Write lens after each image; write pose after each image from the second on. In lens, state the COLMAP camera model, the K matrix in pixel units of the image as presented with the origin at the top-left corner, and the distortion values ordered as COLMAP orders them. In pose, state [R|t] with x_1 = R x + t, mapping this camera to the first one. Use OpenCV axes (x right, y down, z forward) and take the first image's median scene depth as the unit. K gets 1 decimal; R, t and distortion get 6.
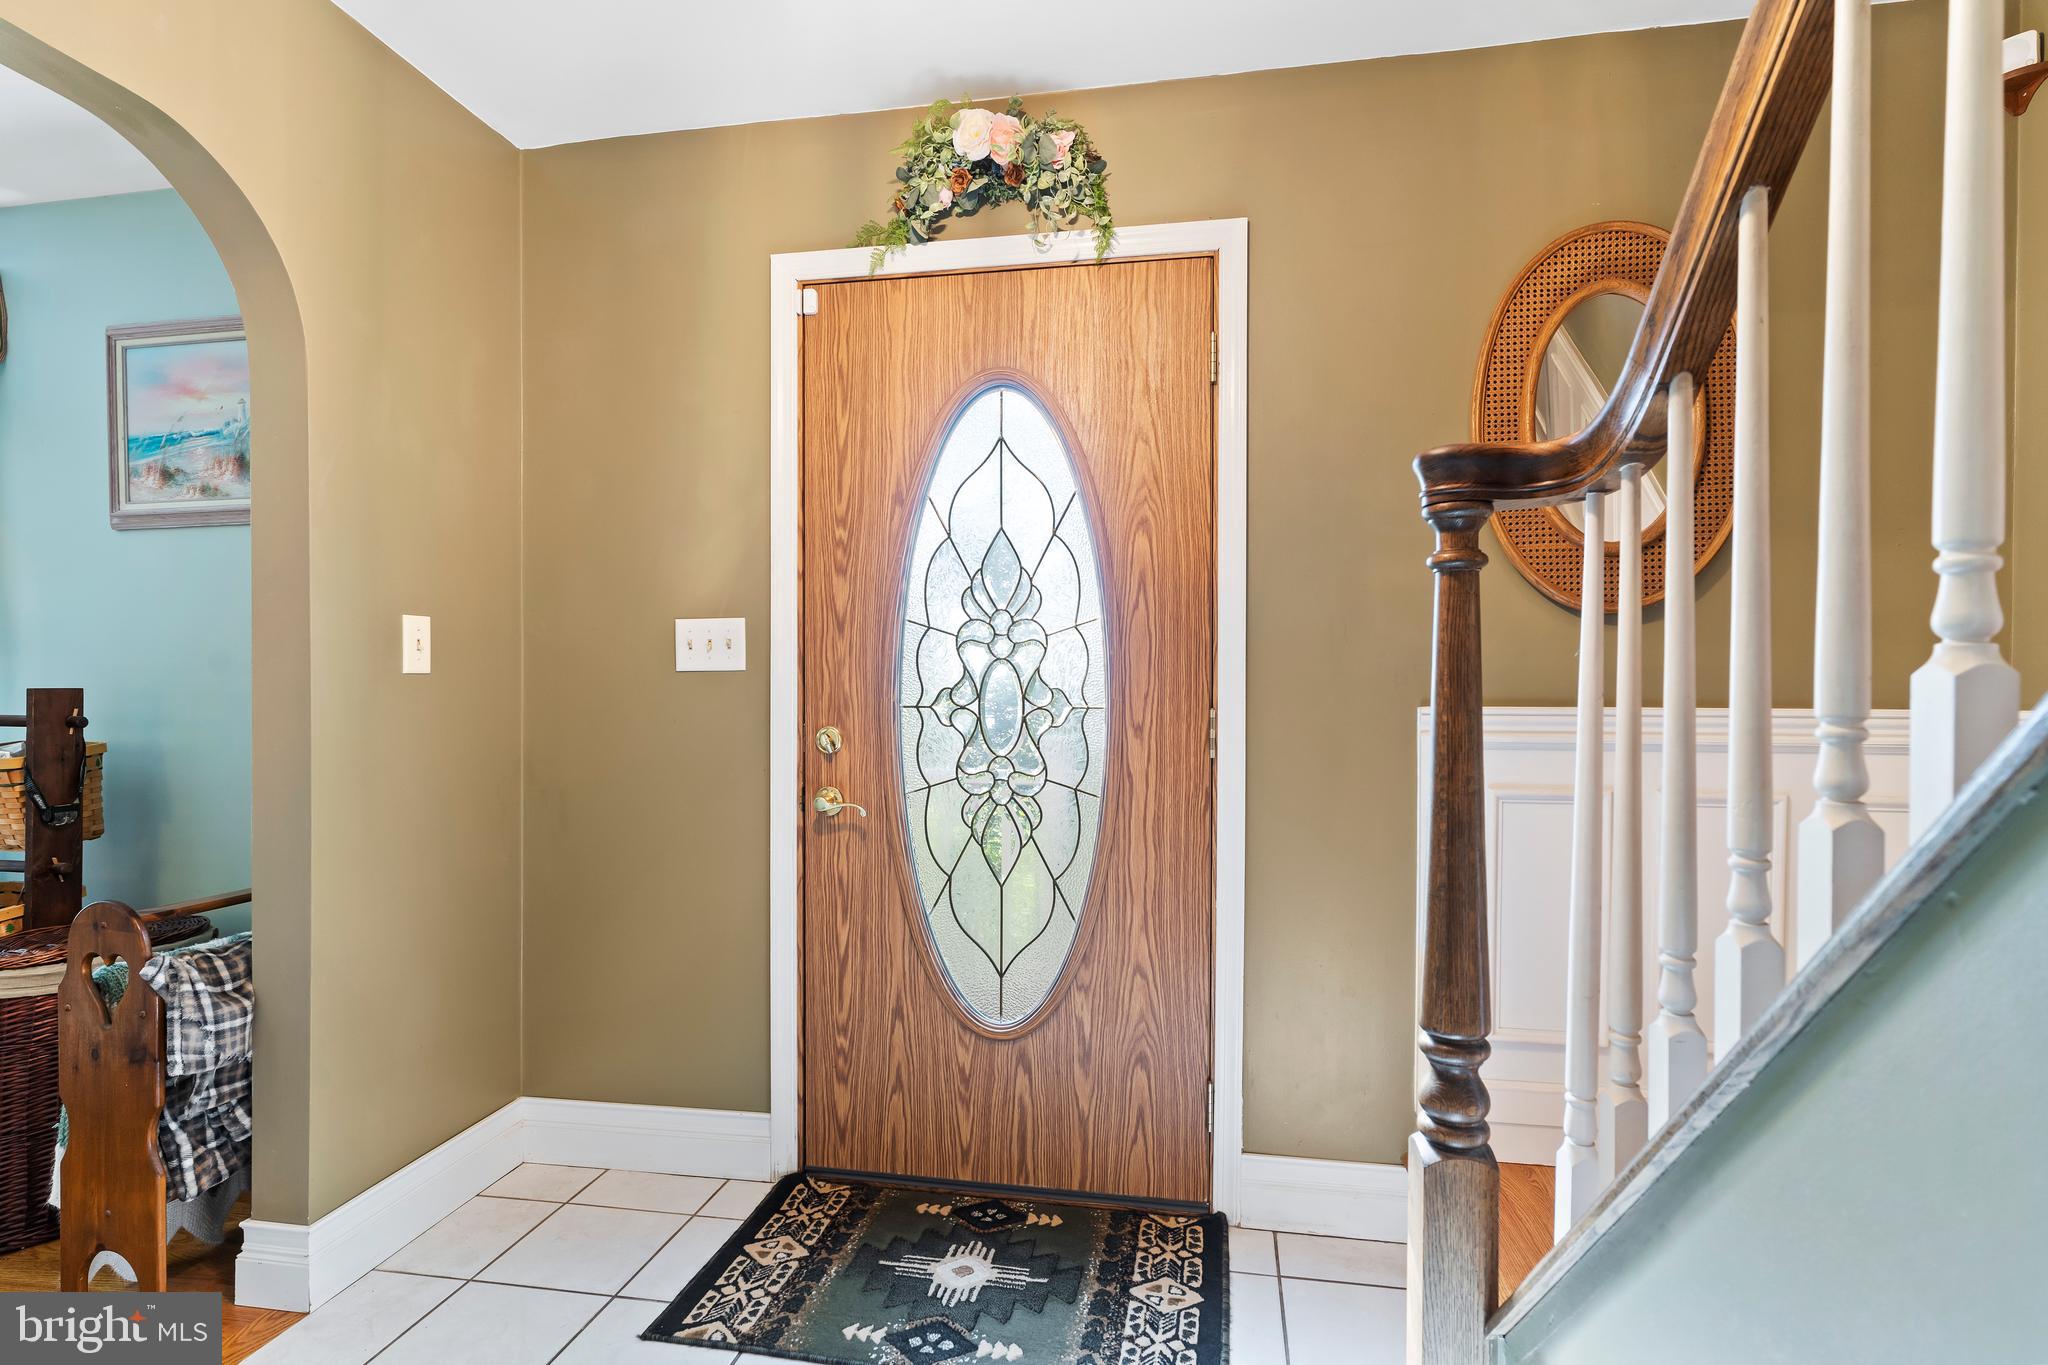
lens RADIAL K [[1049.2, 0, 1023.0], [0, 1049.2, 703.2], [0, 0, 1]] dist [-0.005916, 0.000205]
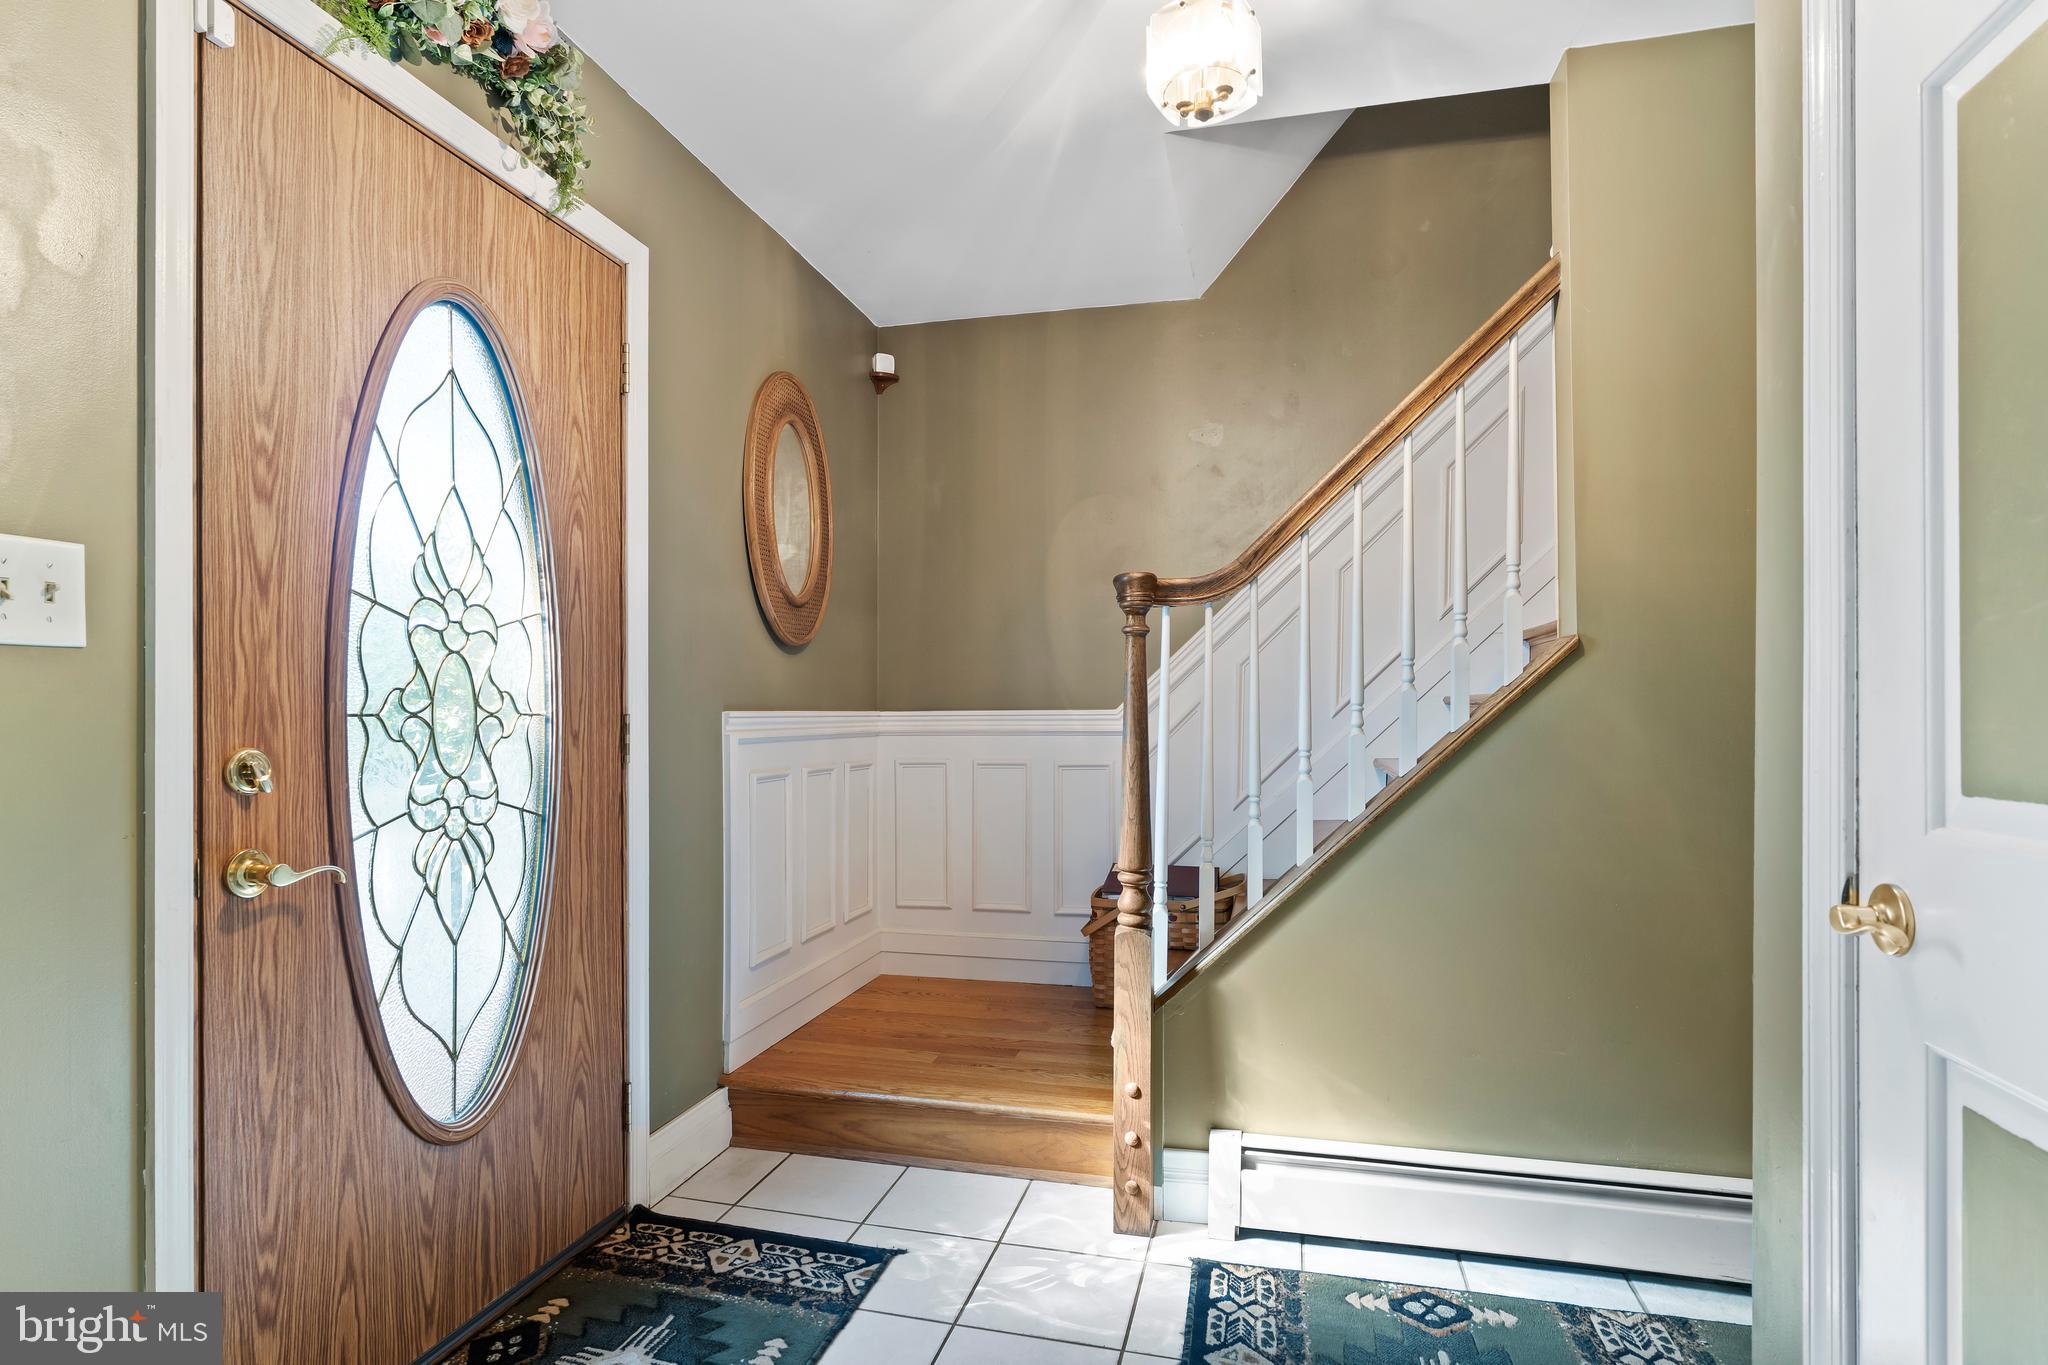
lens RADIAL K [[1057.7, 0, 1011.9], [0, 1057.7, 711.8], [0, 0, 1]] dist [-0.003117, 0.000272]
pose [[0.066762, -0.004202, 0.997760, -0.781112], [0.008091, 0.999961, 0.003670, 0.002072], [-0.997736, 0.007828, 0.066793, 0.535686]]
